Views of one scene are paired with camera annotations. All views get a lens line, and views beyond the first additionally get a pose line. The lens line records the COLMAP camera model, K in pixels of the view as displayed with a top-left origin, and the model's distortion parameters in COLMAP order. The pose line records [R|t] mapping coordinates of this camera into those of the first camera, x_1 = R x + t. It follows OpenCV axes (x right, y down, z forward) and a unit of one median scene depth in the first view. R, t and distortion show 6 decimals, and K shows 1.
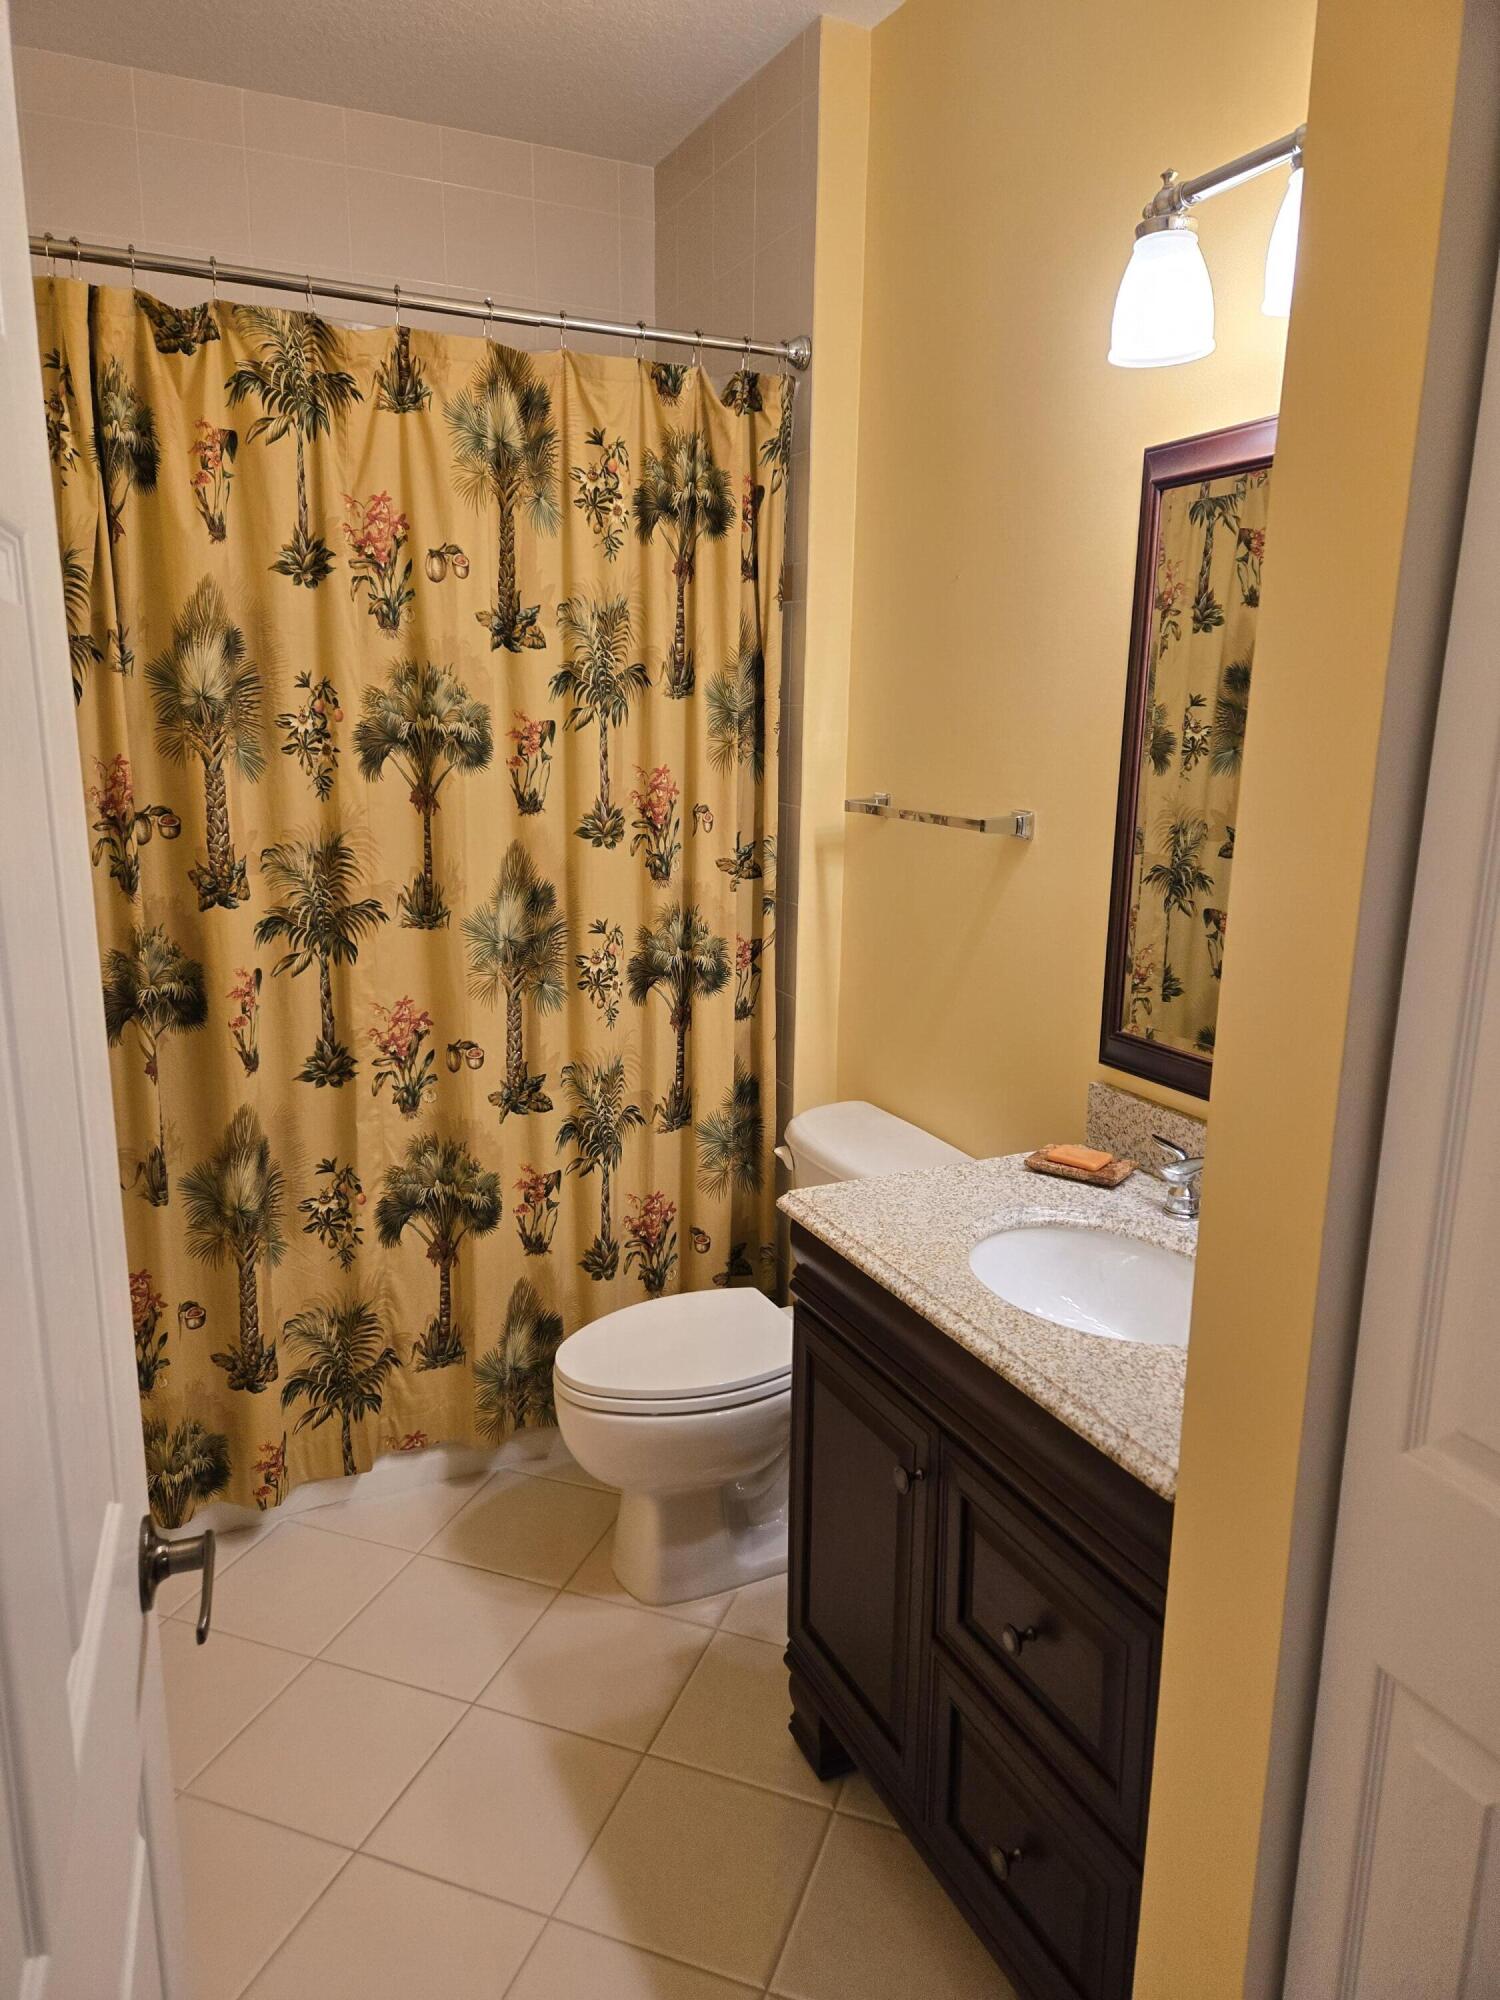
lens RADIAL K [[1334.0, 0, 745.5], [0, 1334.0, 992.8], [0, 0, 1]] dist [0.056328, -0.057409]
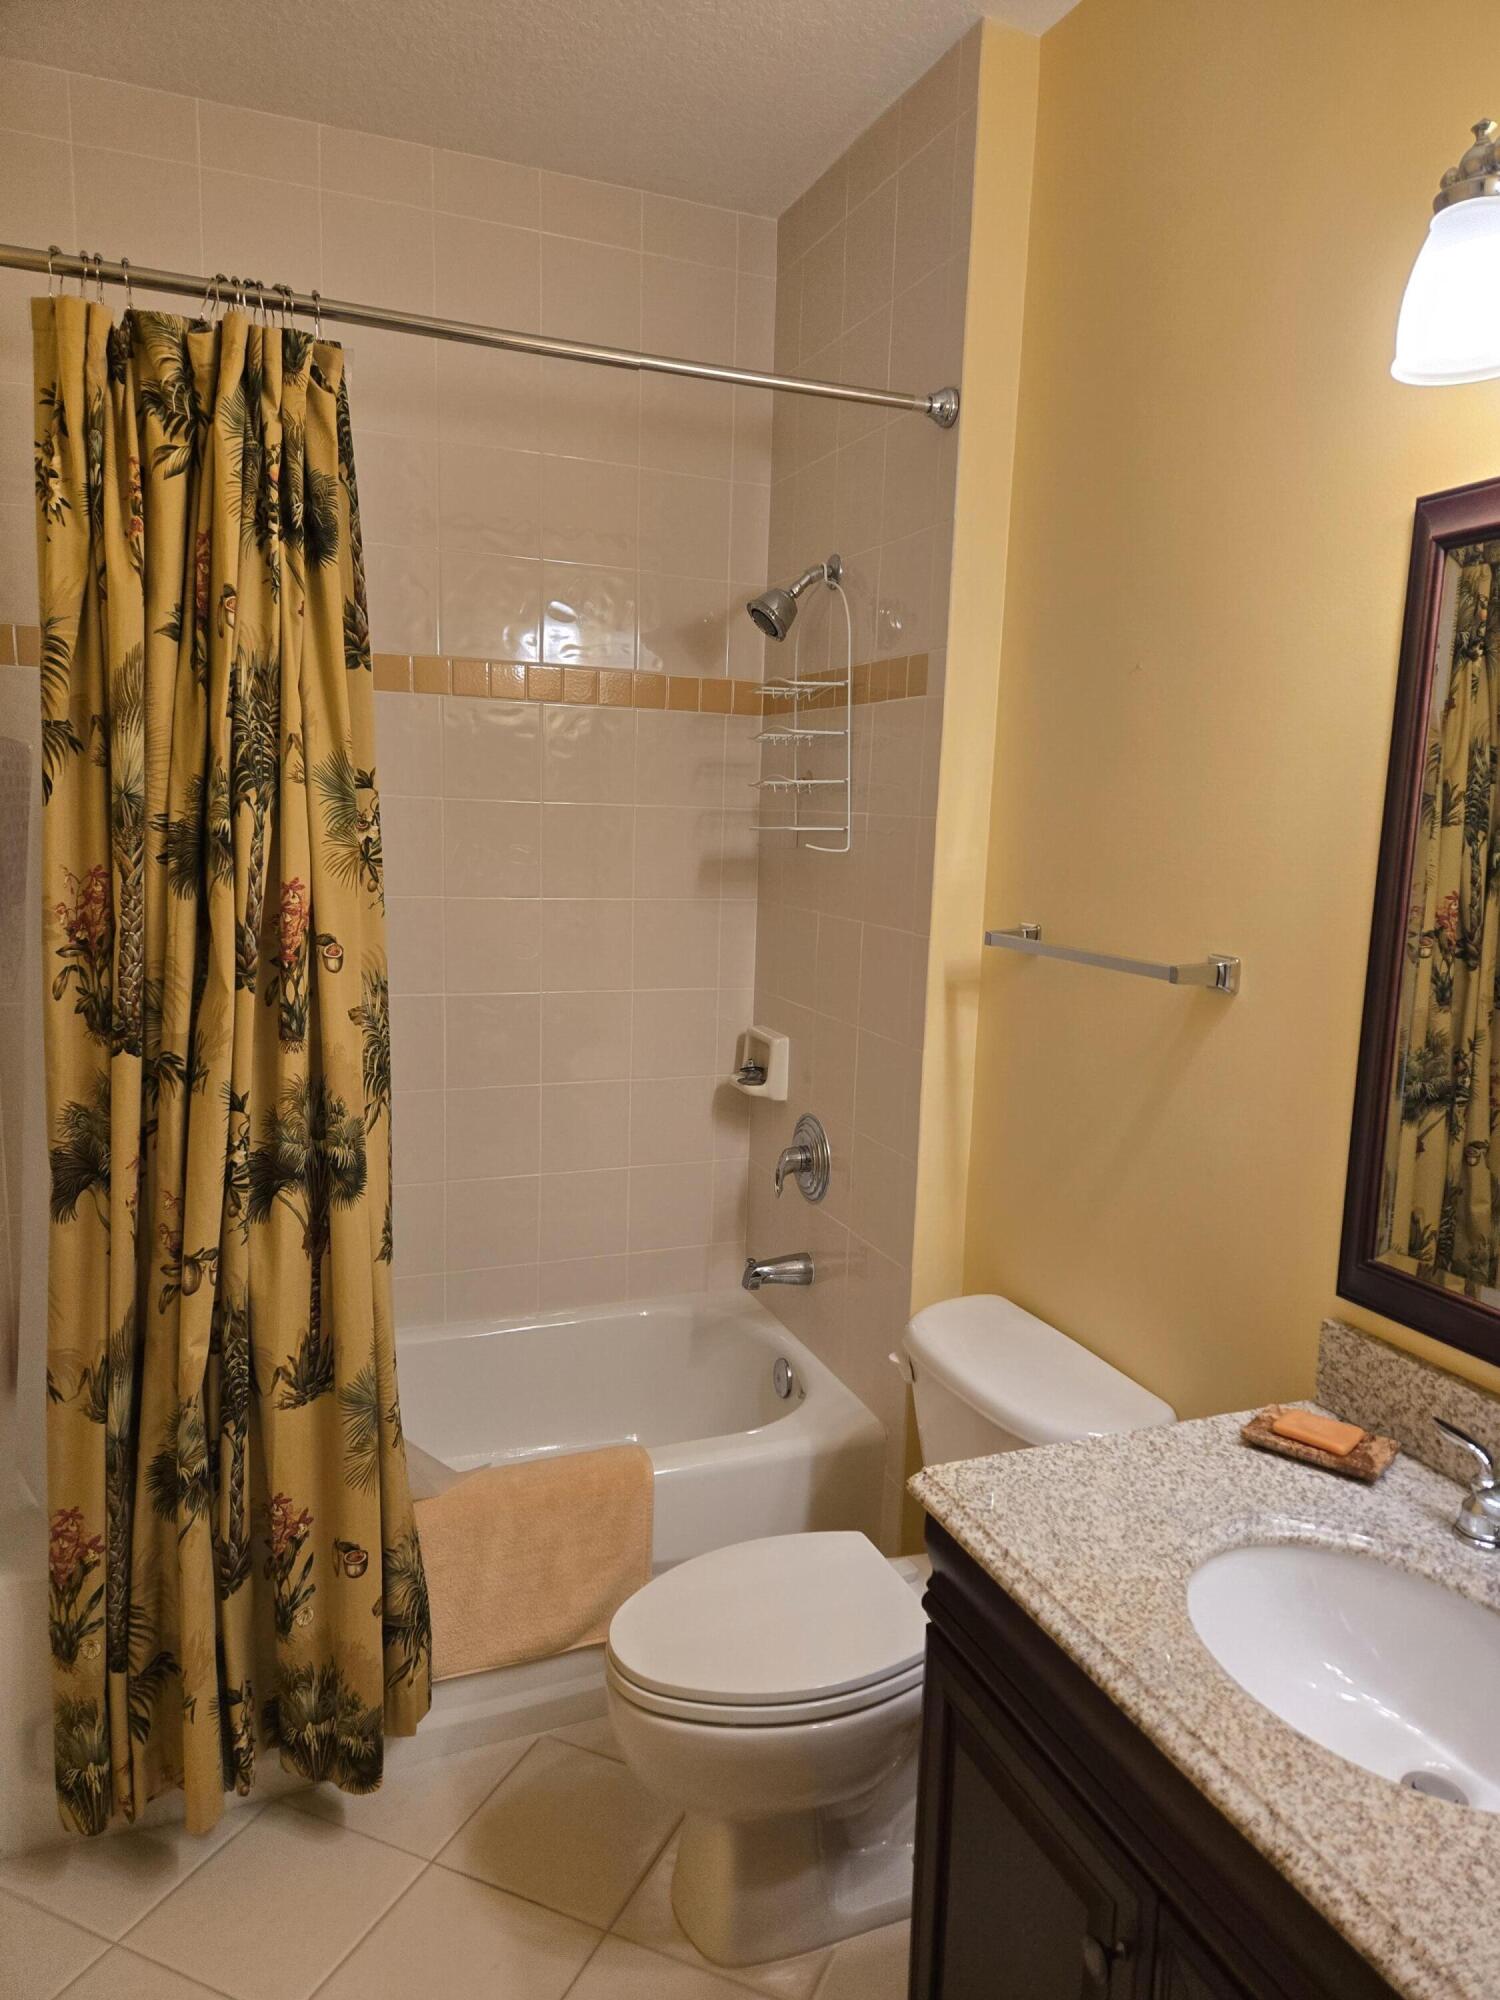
lens RADIAL K [[1334.0, 0, 750.9], [0, 1334.0, 990.3], [0, 0, 1]] dist [0.056328, -0.057409]
pose [[0.997526, 0.026214, -0.065229, -0.020657], [-0.031163, 0.996617, -0.076051, -0.054539], [0.063015, 0.077896, 0.994968, 0.227737]]
